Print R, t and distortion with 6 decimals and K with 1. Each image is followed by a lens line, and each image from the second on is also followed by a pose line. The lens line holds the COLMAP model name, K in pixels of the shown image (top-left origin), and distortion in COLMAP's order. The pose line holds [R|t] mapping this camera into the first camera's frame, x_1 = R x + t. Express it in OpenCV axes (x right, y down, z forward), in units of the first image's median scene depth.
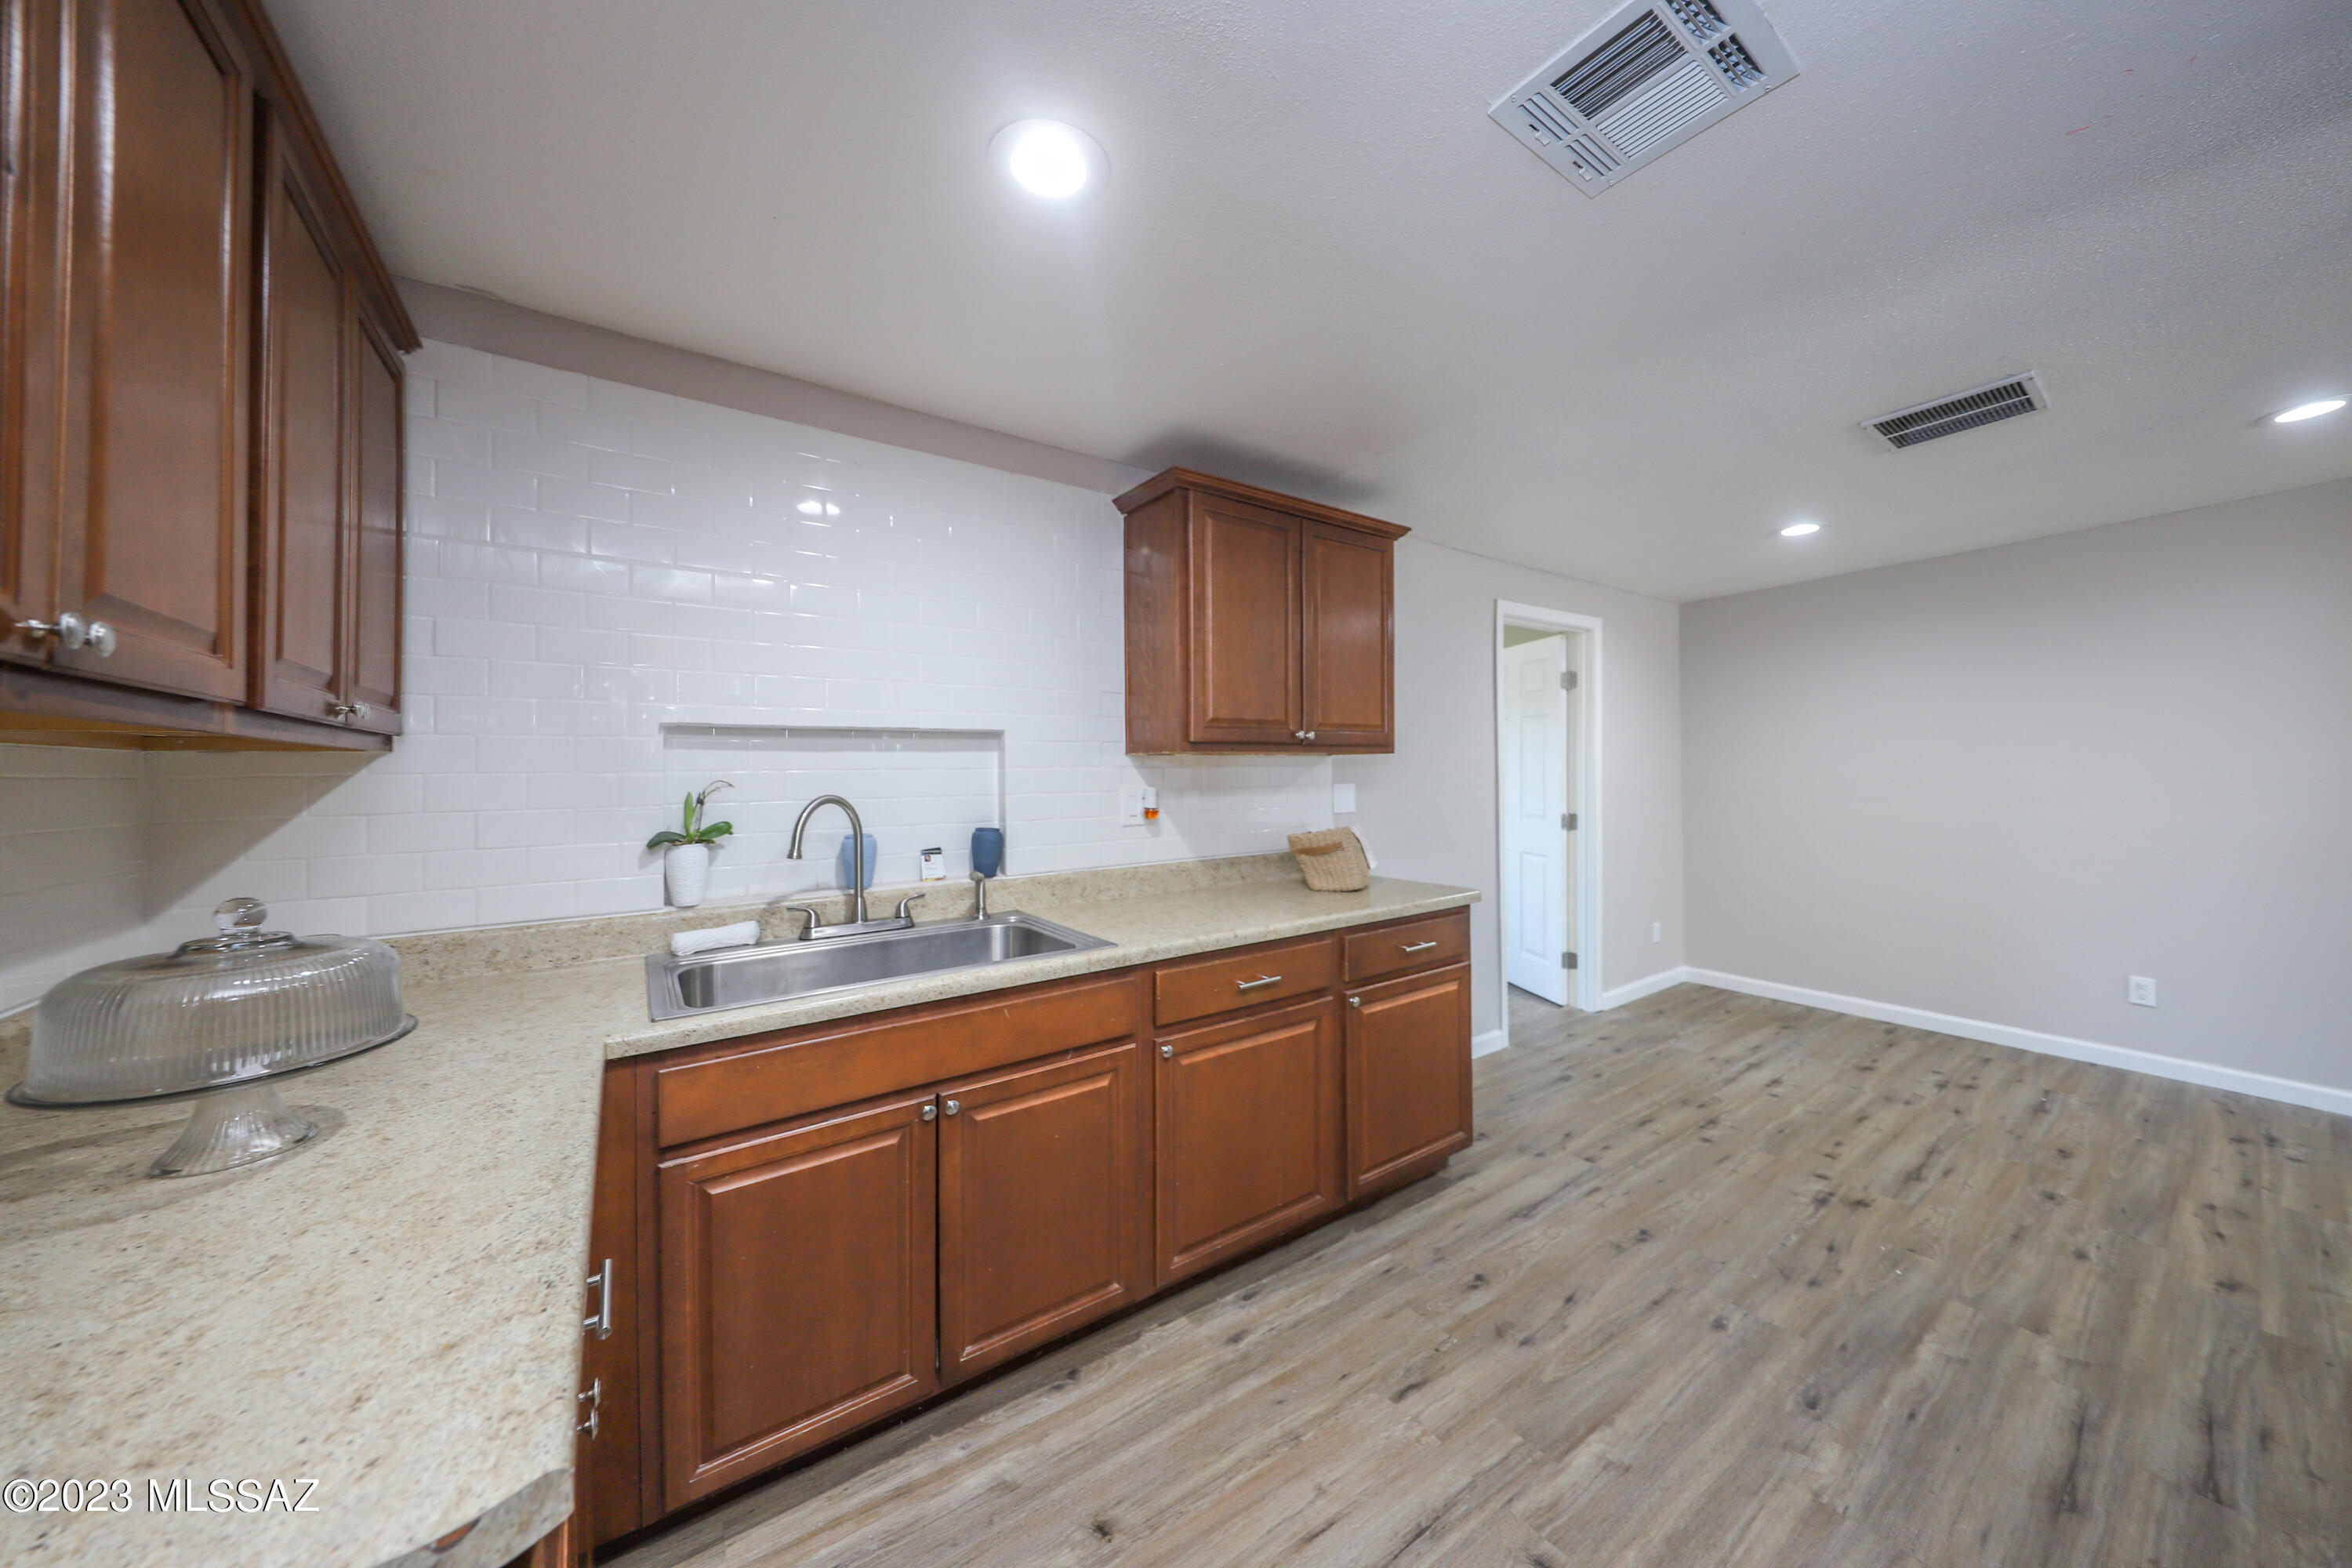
lens RADIAL K [[785.3, 0, 1194.2], [0, 785.3, 768.7], [0, 0, 1]] dist [-0.012139, -0.000171]
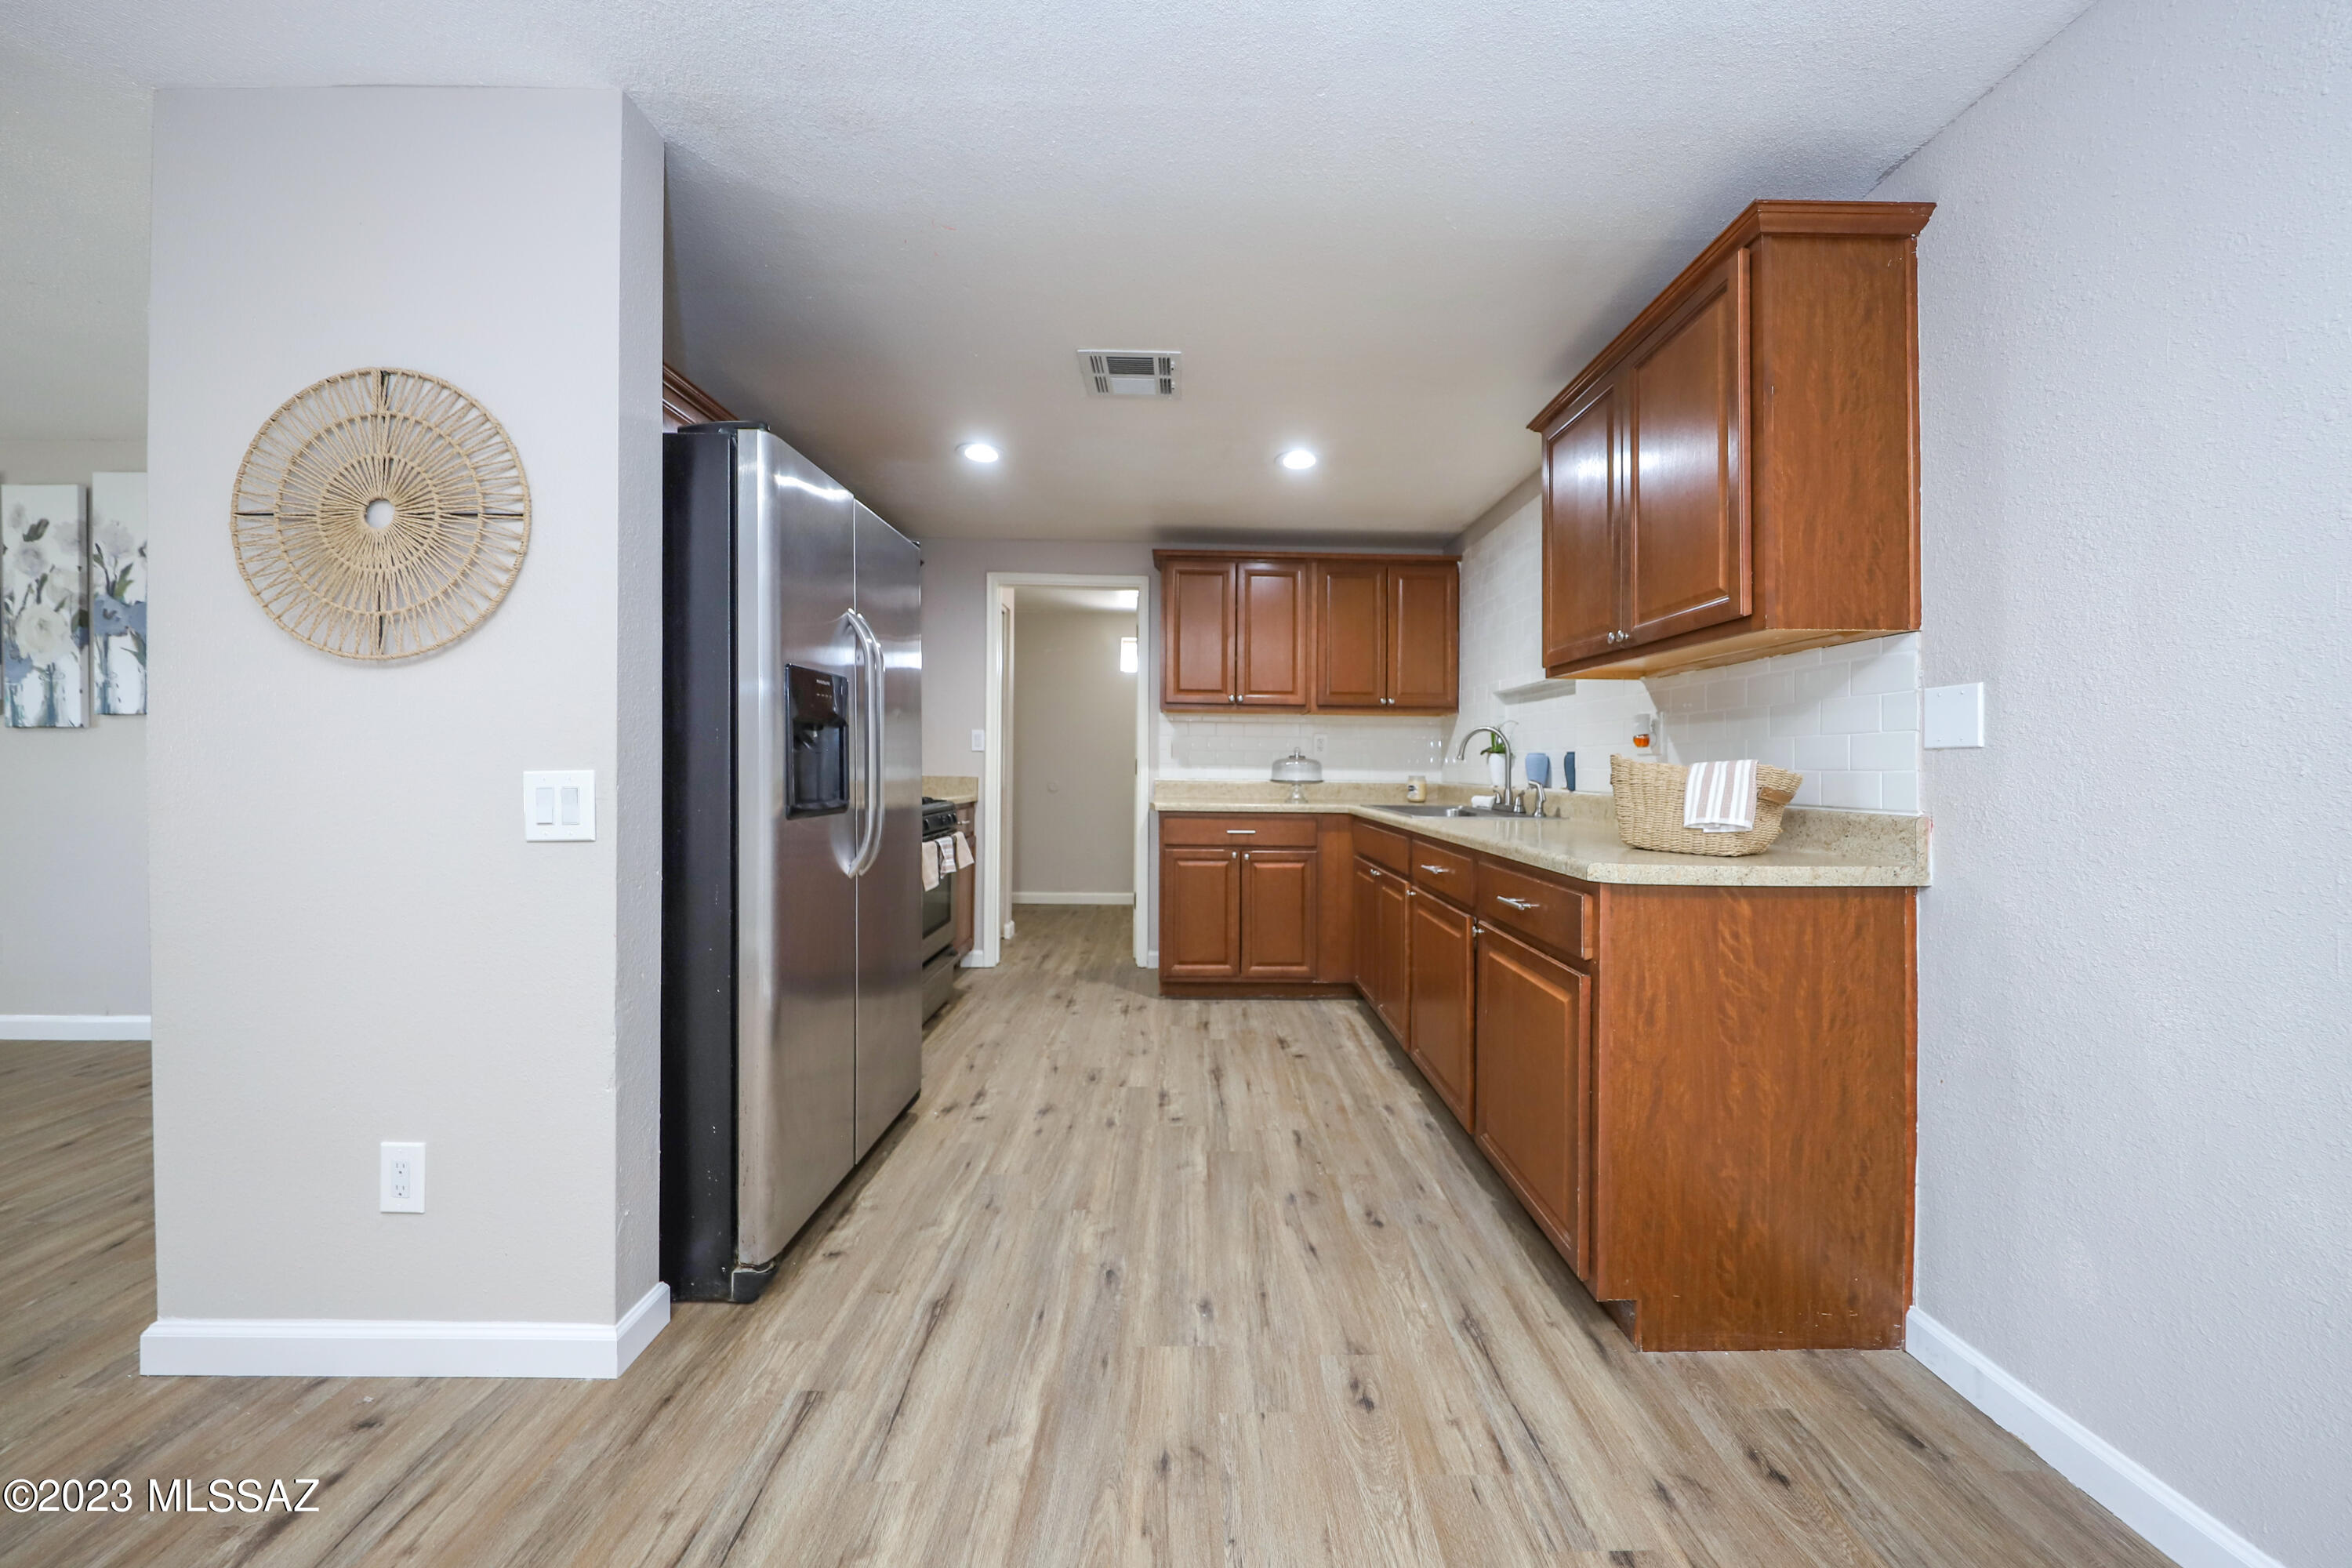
lens RADIAL K [[785.3, 0, 1194.2], [0, 785.3, 768.7], [0, 0, 1]] dist [-0.012139, -0.000171]
pose [[-0.573635, 0.002469, -0.819107, 1.522280], [-0.000211, 0.999995, 0.003162, 0.097291], [0.819111, 0.001987, -0.573632, 1.611929]]
